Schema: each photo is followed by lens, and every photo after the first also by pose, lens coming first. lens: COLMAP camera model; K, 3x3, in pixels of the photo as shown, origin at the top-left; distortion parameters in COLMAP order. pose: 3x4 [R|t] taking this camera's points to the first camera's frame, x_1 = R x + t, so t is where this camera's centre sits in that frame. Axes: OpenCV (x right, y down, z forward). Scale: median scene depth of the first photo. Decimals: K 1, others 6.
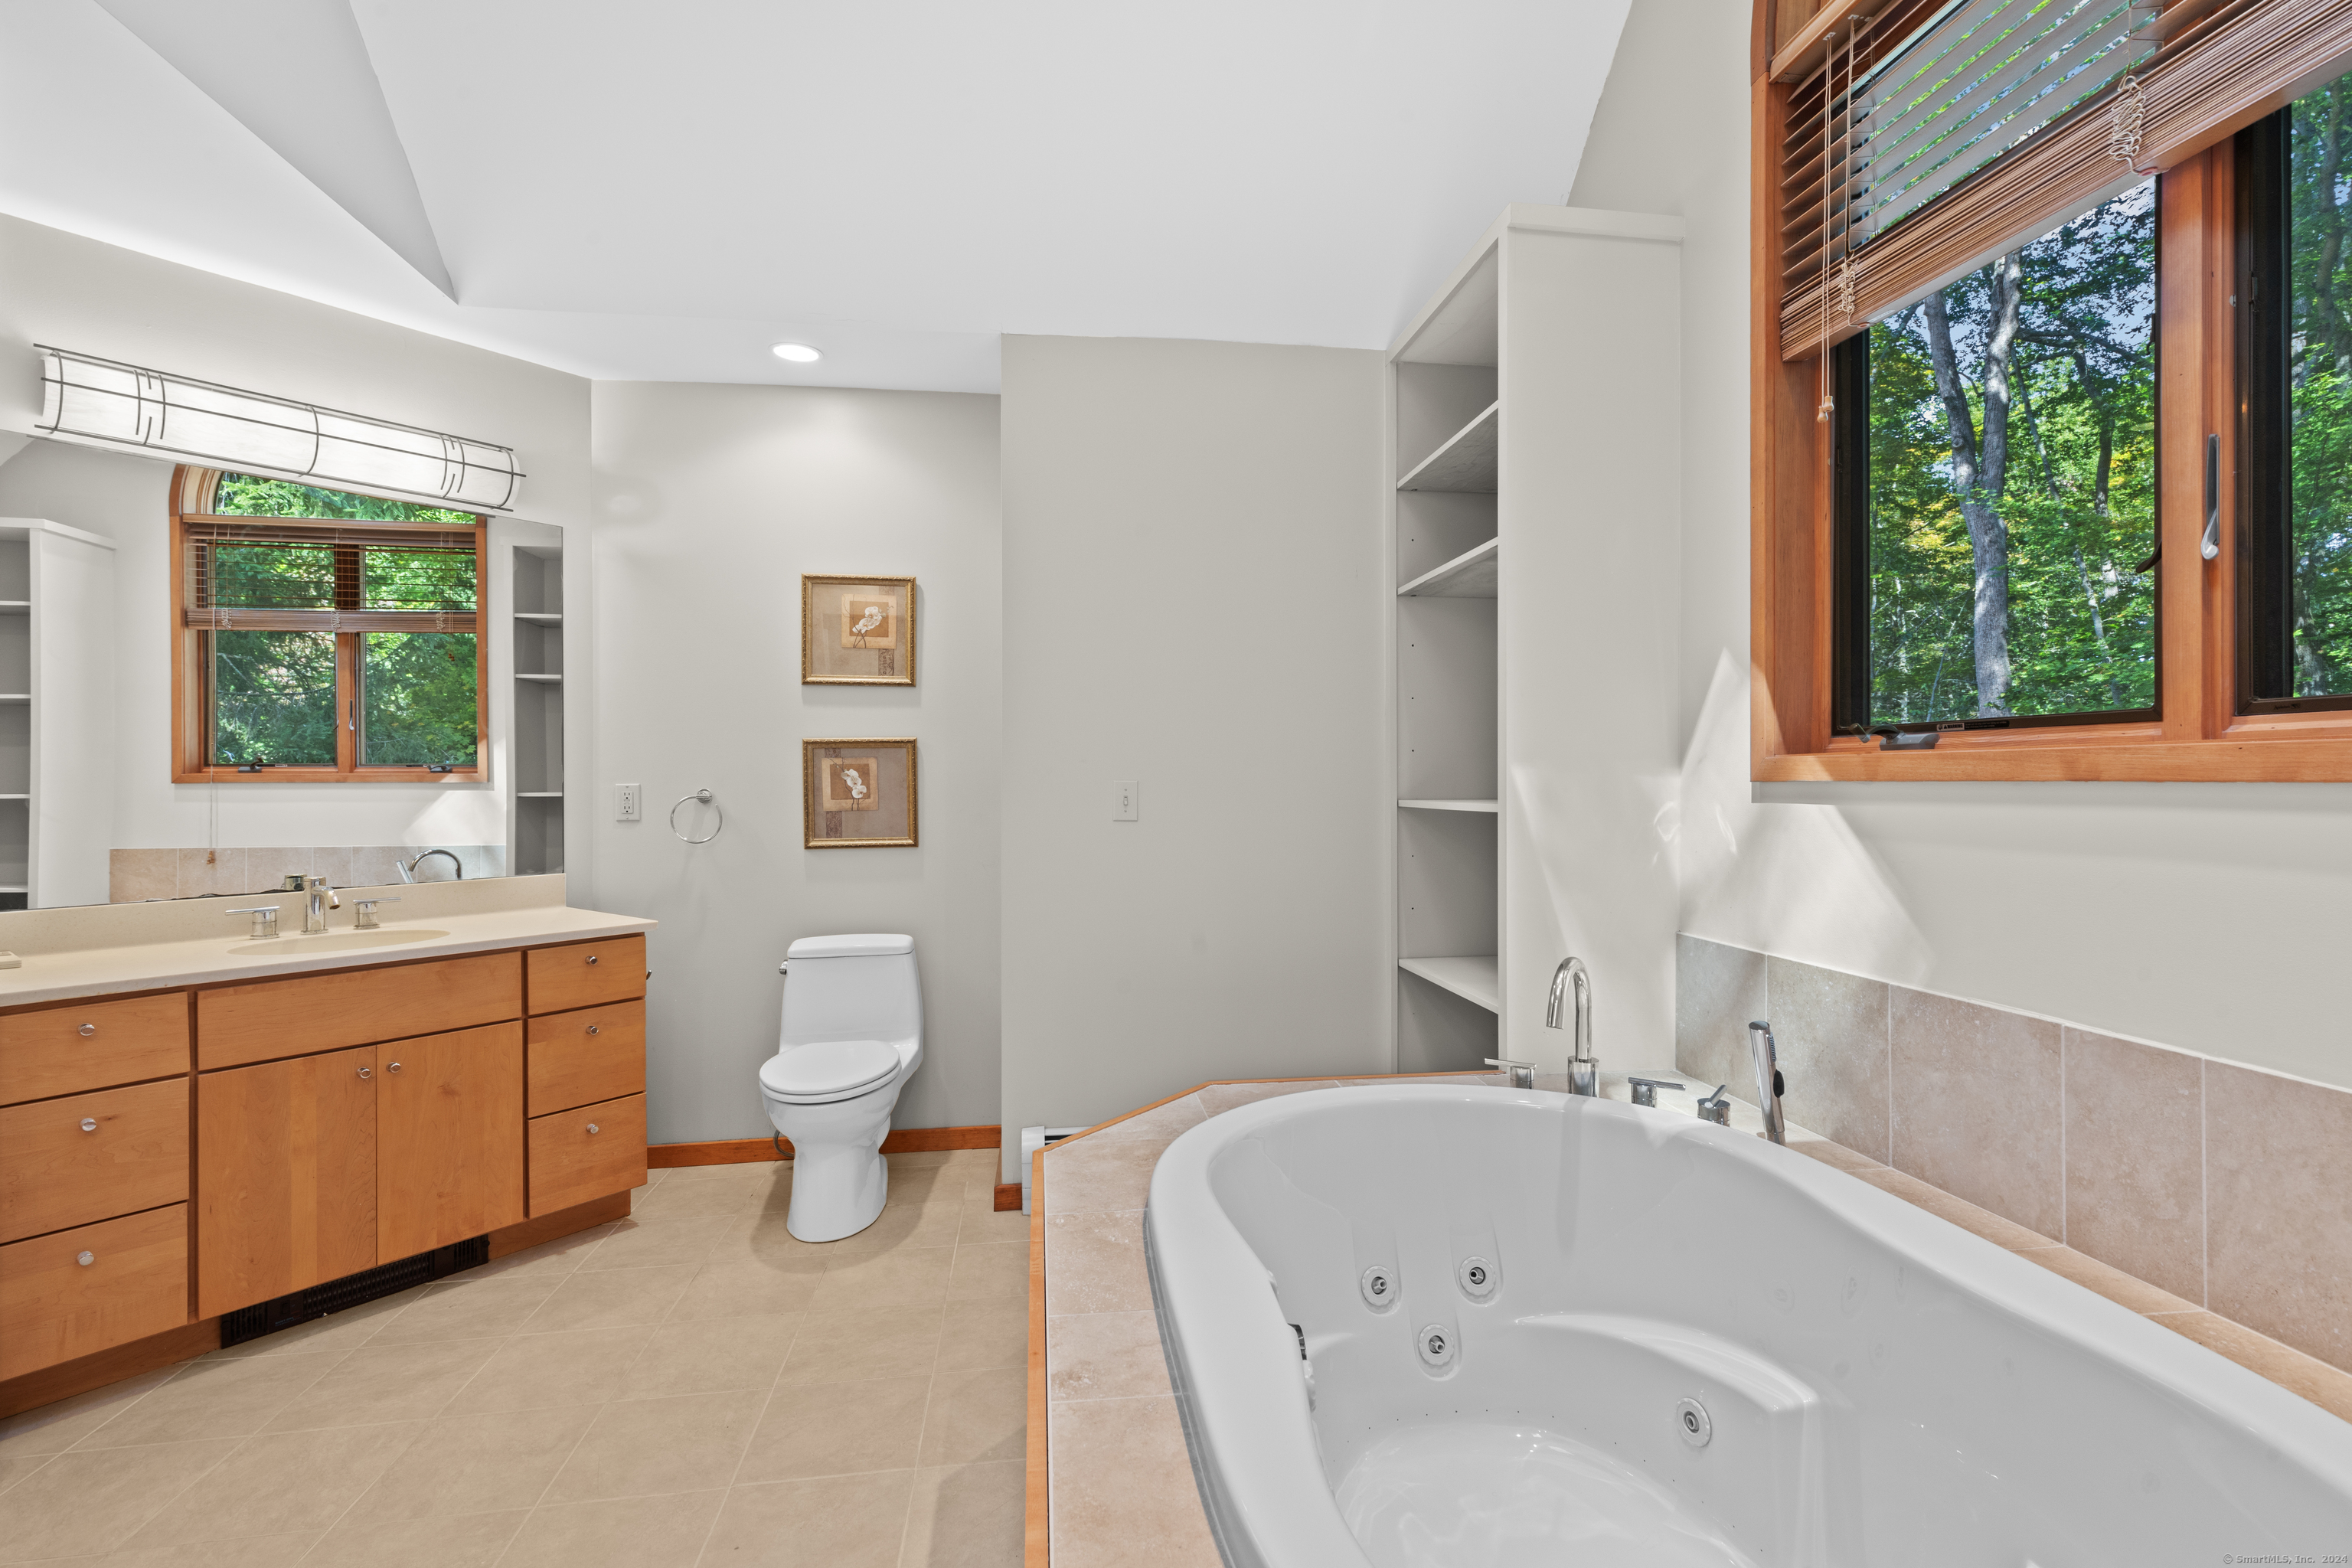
lens RADIAL K [[1083.6, 0, 1176.0], [0, 1083.6, 784.0], [0, 0, 1]] dist [0.002946, -0.000104]
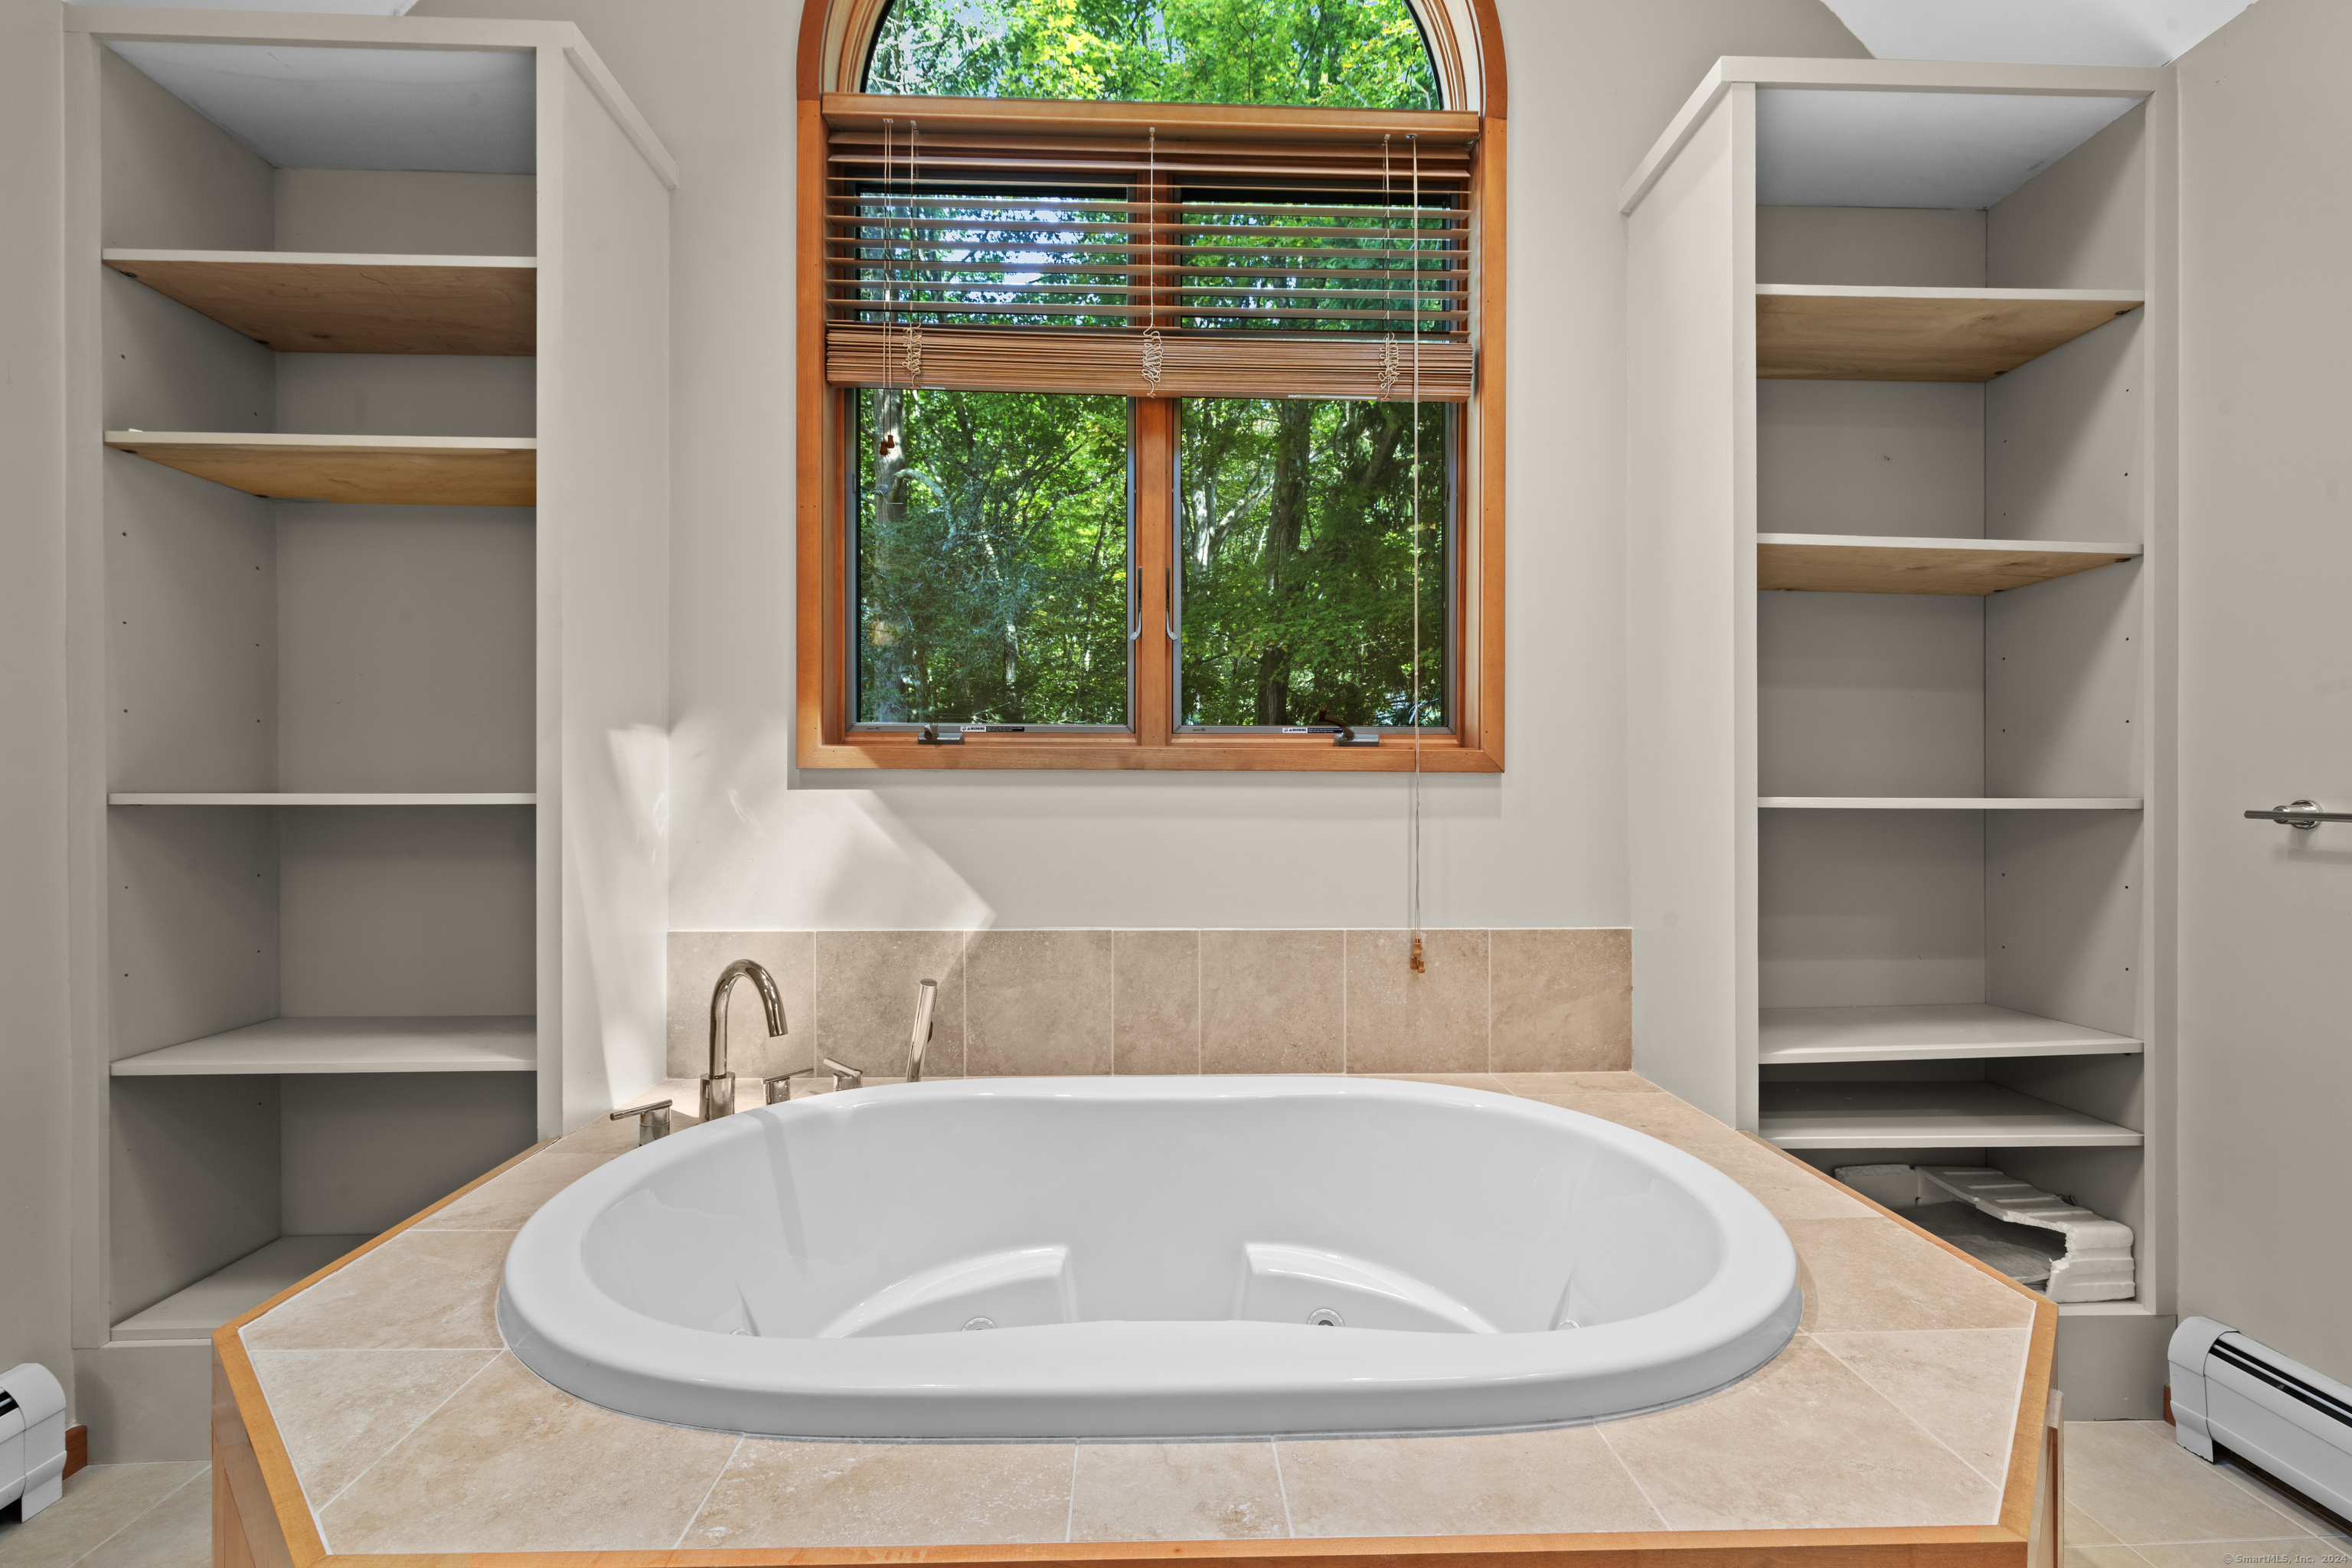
lens RADIAL K [[1077.1, 0, 1180.6], [0, 1077.1, 802.5], [0, 0, 1]] dist [0.003039, -0.000580]
pose [[0.095220, -0.010277, 0.995403, -0.626696], [0.000110, 0.999947, 0.010313, 0.025842], [-0.995456, -0.000872, 0.095216, 0.712958]]
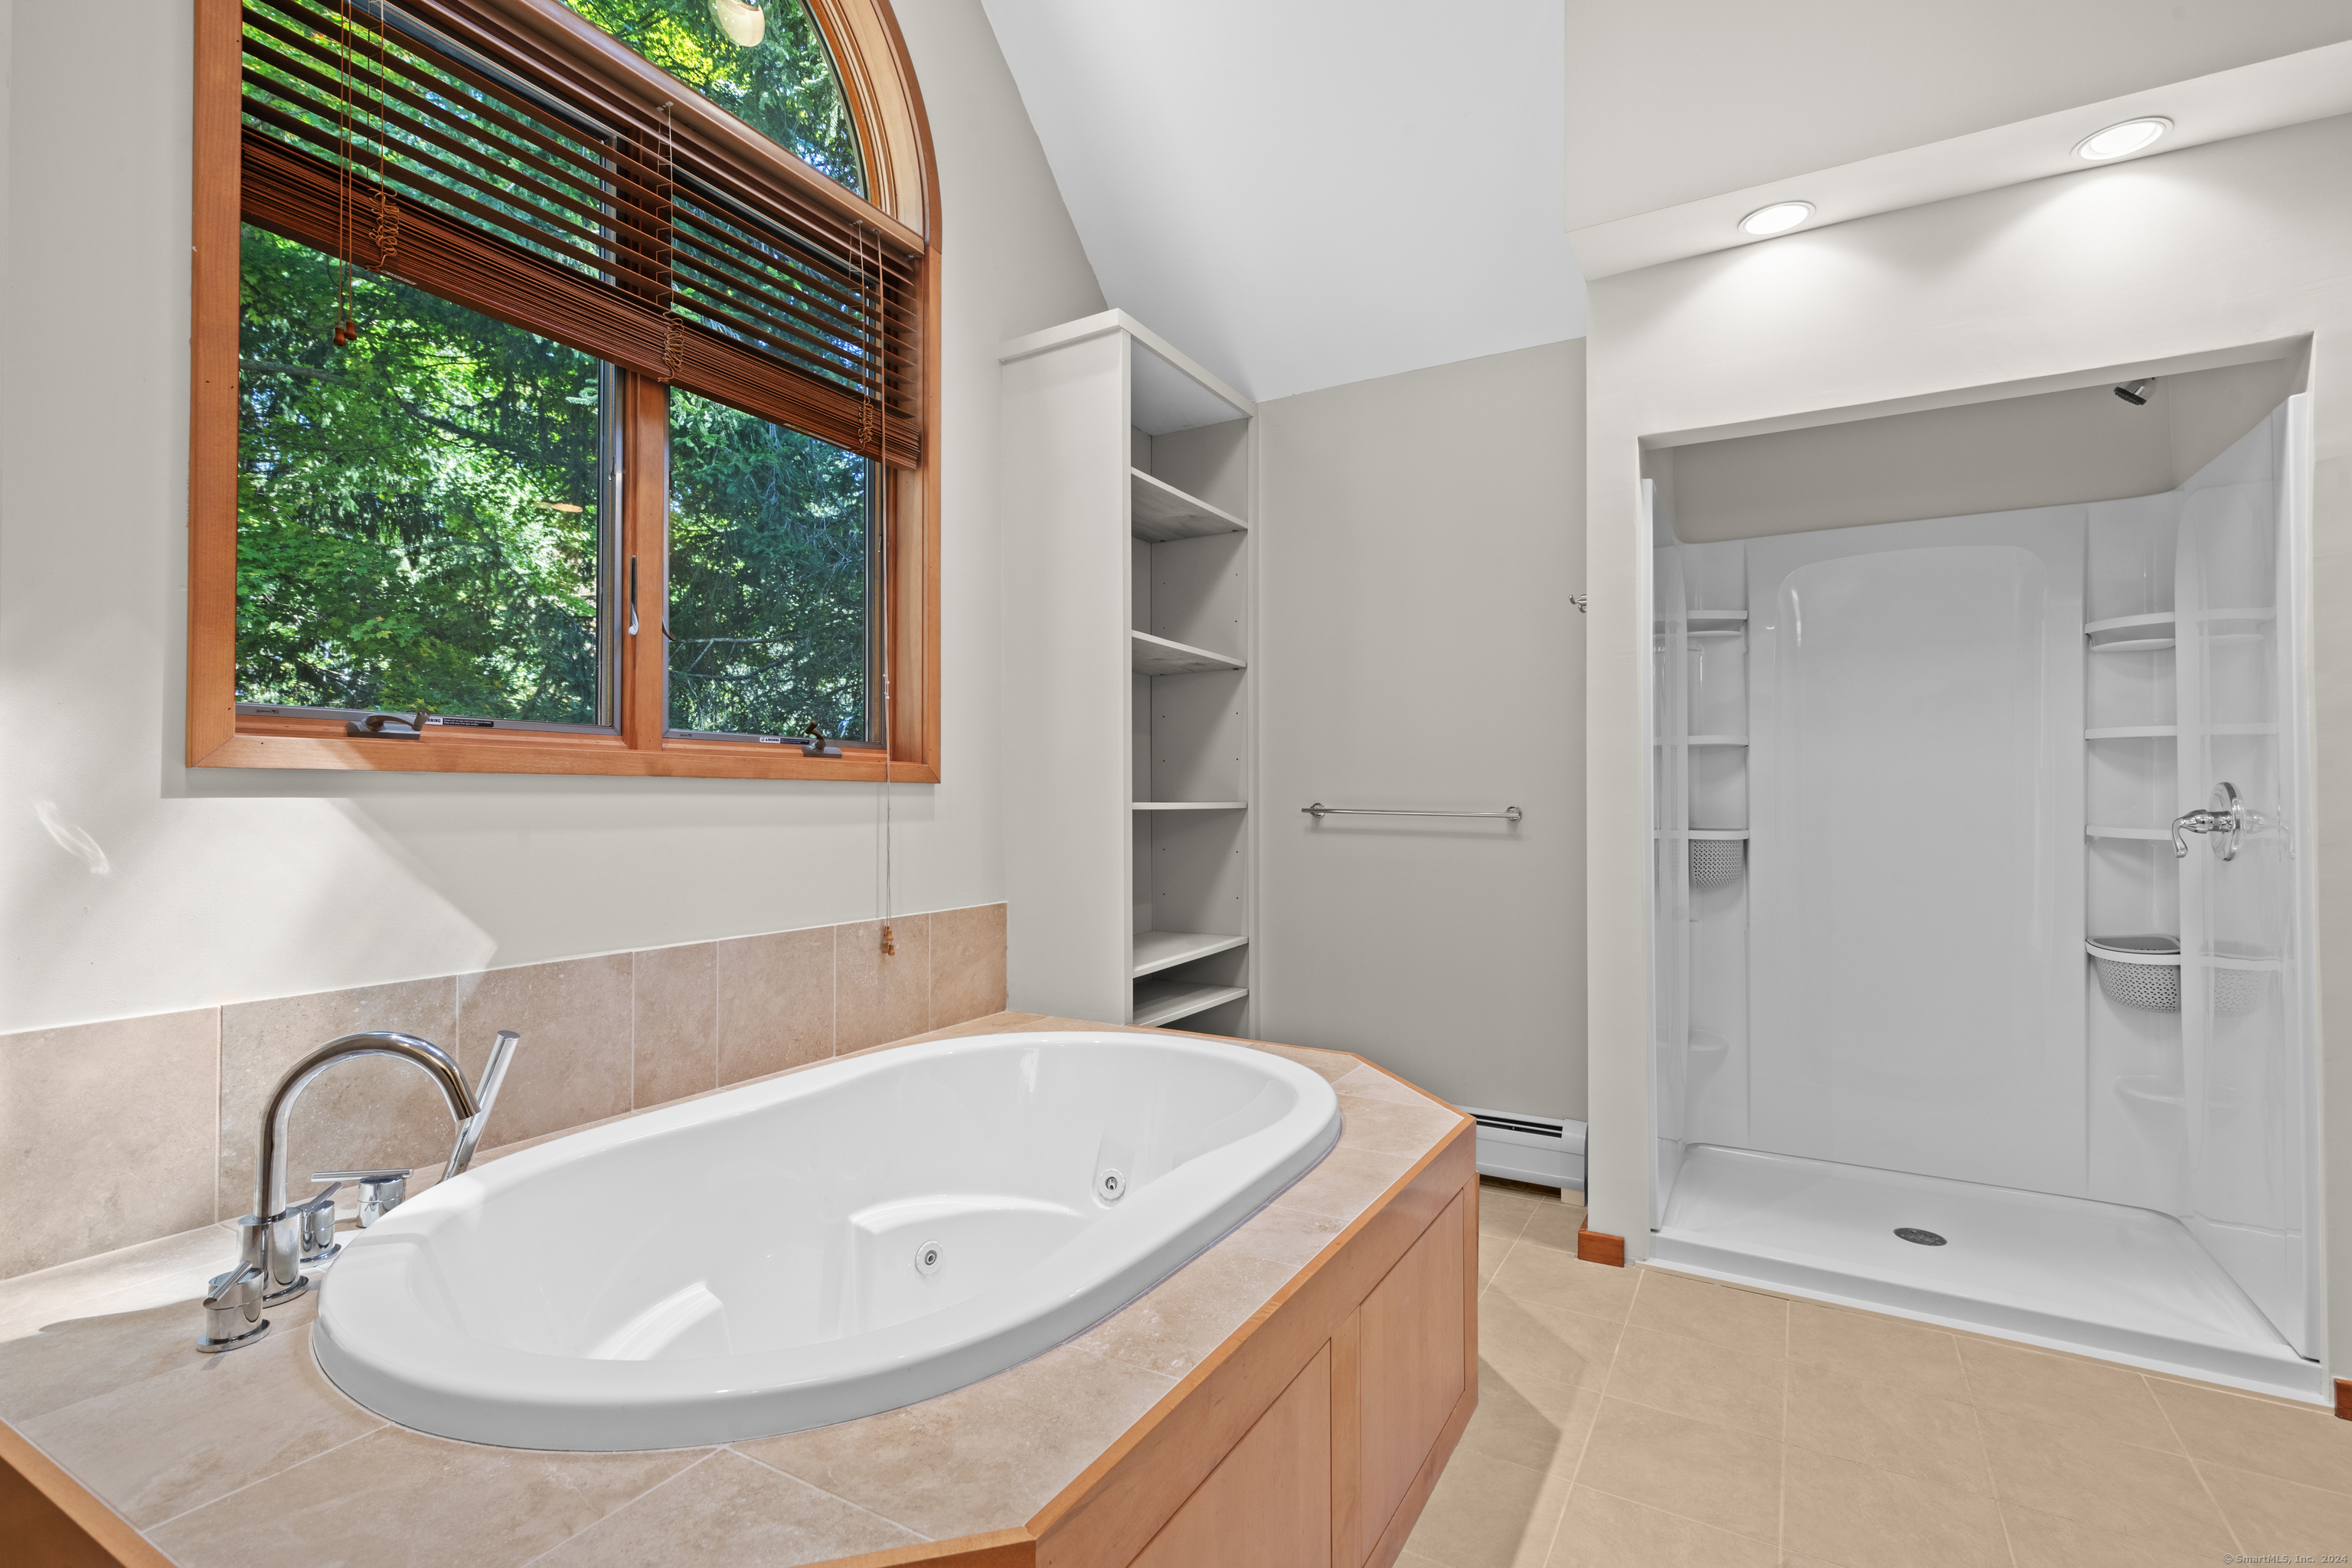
lens RADIAL K [[1085.2, 0, 1215.7], [0, 1085.2, 789.2], [0, 0, 1]] dist [0.000536, -0.000179]
pose [[-0.811364, 0.000142, 0.584542, -0.557712], [-0.002955, 0.999986, -0.004344, 0.016852], [-0.584534, -0.005252, -0.811352, 1.581689]]
